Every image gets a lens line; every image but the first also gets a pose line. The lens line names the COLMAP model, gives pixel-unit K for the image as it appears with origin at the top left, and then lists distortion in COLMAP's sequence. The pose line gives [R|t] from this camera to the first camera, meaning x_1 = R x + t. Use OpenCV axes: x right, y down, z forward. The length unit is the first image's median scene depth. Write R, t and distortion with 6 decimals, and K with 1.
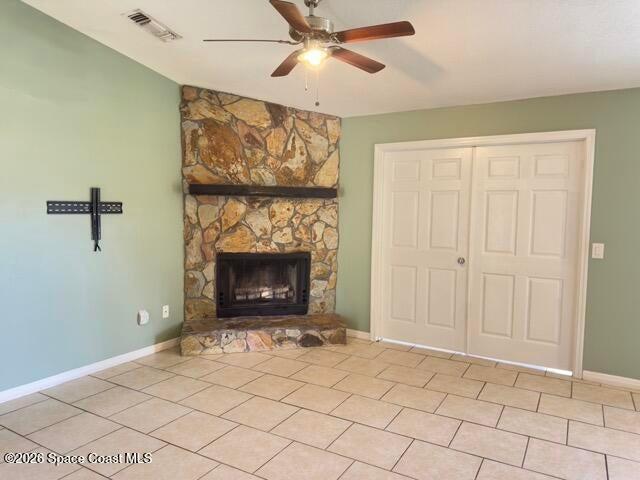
lens RADIAL K [[454.9, 0, 326.2], [0, 454.9, 244.9], [0, 0, 1]] dist [0.069864, -0.071658]
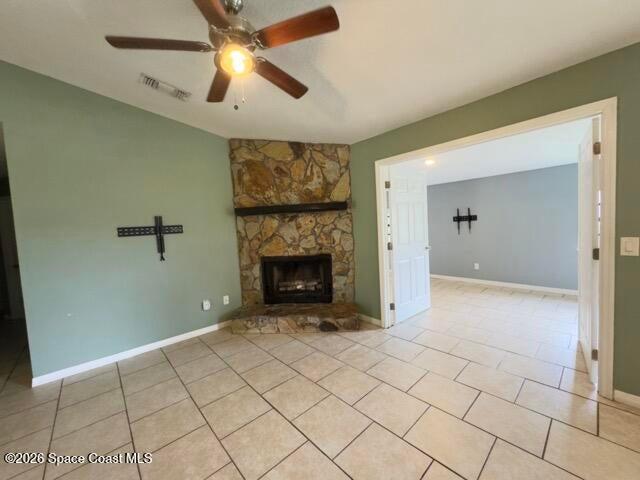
lens RADIAL K [[256.9, 0, 322.6], [0, 256.9, 239.6], [0, 0, 1]] dist [-0.004699, 0.000082]
pose [[0.945950, -0.048141, -0.320720, 0.185495], [0.043993, 0.998828, -0.020171, -0.010927], [0.321315, 0.004971, 0.946959, 0.336453]]
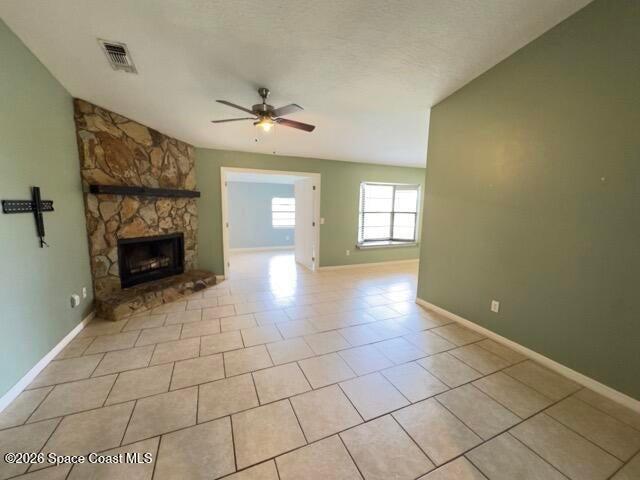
lens RADIAL K [[256.9, 0, 322.6], [0, 256.9, 239.3], [0, 0, 1]] dist [-0.004699, 0.000082]
pose [[0.598980, -0.111436, 0.792972, -0.471415], [0.056116, 0.993676, 0.097253, -0.021069], [-0.798795, -0.013754, 0.601446, 0.108242]]
